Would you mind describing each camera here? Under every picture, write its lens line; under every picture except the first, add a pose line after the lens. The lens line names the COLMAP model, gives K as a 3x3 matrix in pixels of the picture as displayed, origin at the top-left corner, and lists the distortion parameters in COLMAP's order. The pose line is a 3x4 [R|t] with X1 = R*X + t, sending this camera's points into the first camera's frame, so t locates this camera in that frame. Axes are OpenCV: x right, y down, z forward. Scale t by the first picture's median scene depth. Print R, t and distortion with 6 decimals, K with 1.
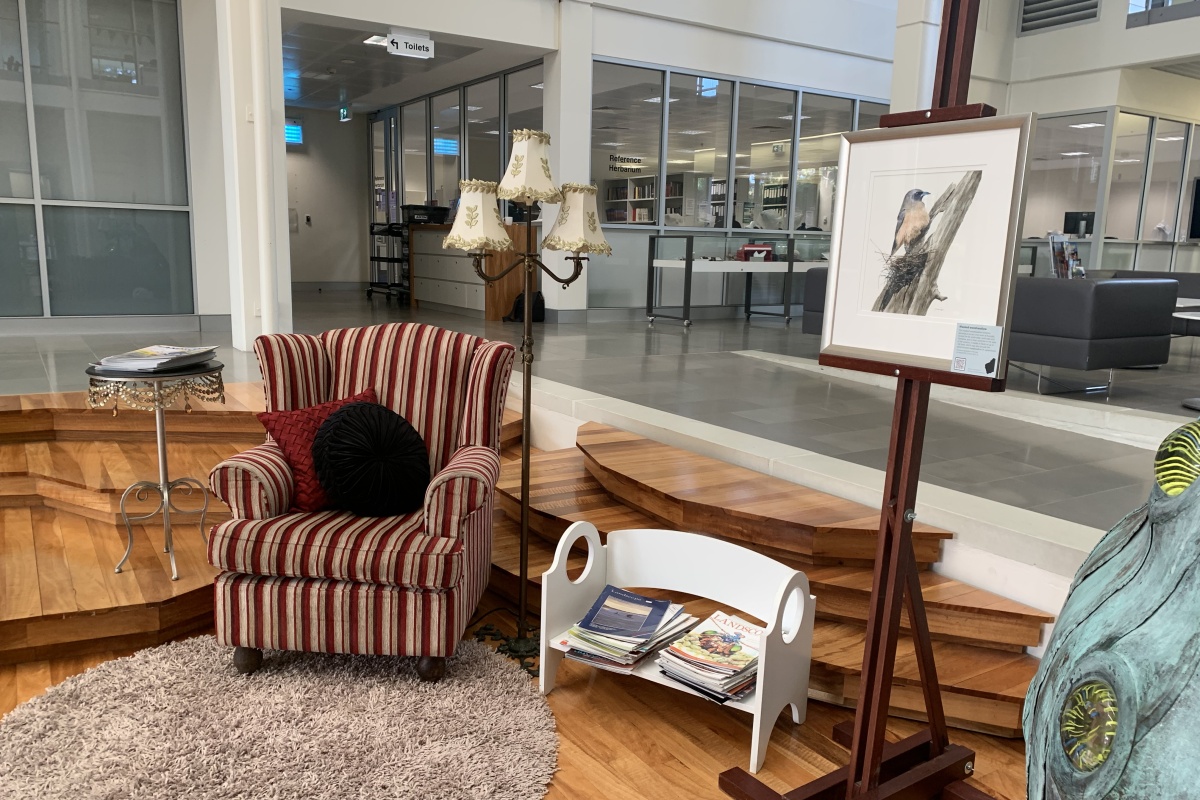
lens RADIAL K [[904.2, 0, 600.0], [0, 904.2, 400.0], [0, 0, 1]] dist [0.004214, 0.004162]
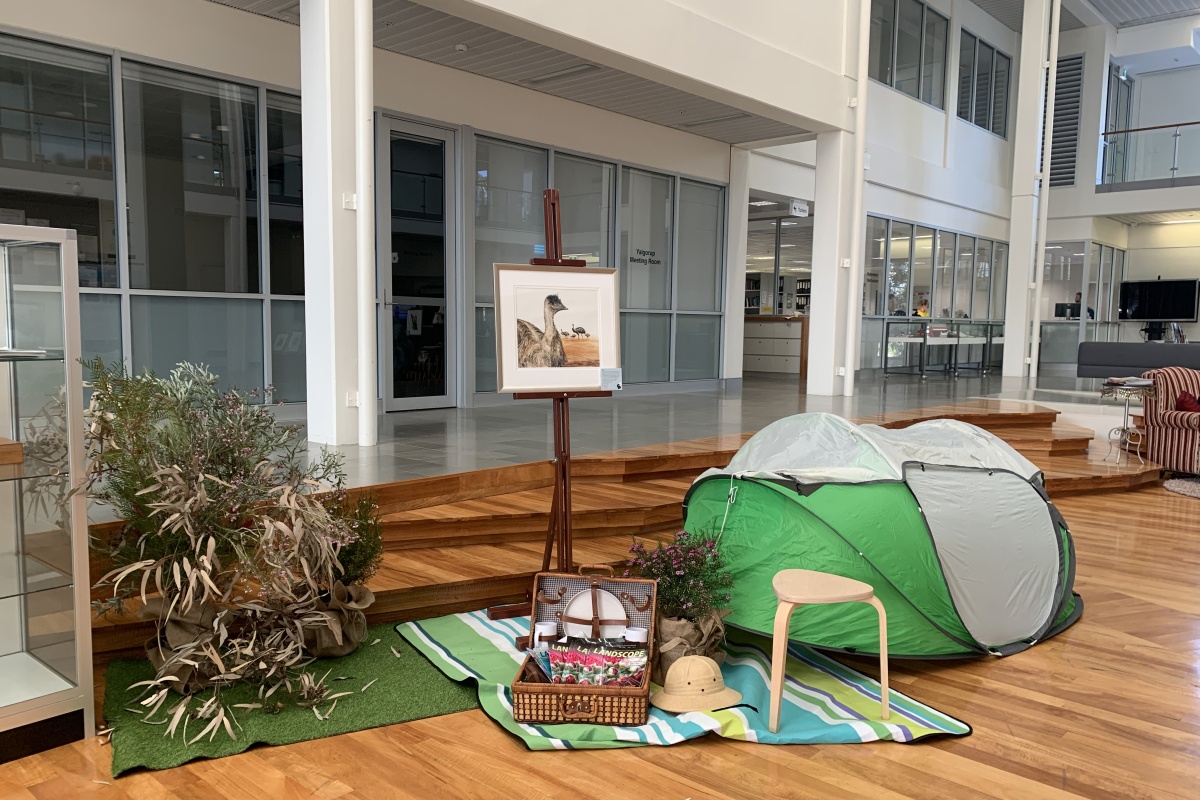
lens RADIAL K [[894.1, 0, 600.0], [0, 894.1, 400.0], [0, 0, 1]] dist [-0.024227, 0.006637]
pose [[0.971087, -0.032197, 0.236544, -0.676045], [0.050763, 0.996052, -0.072822, 0.032590], [-0.233266, 0.082724, 0.968888, -0.310527]]
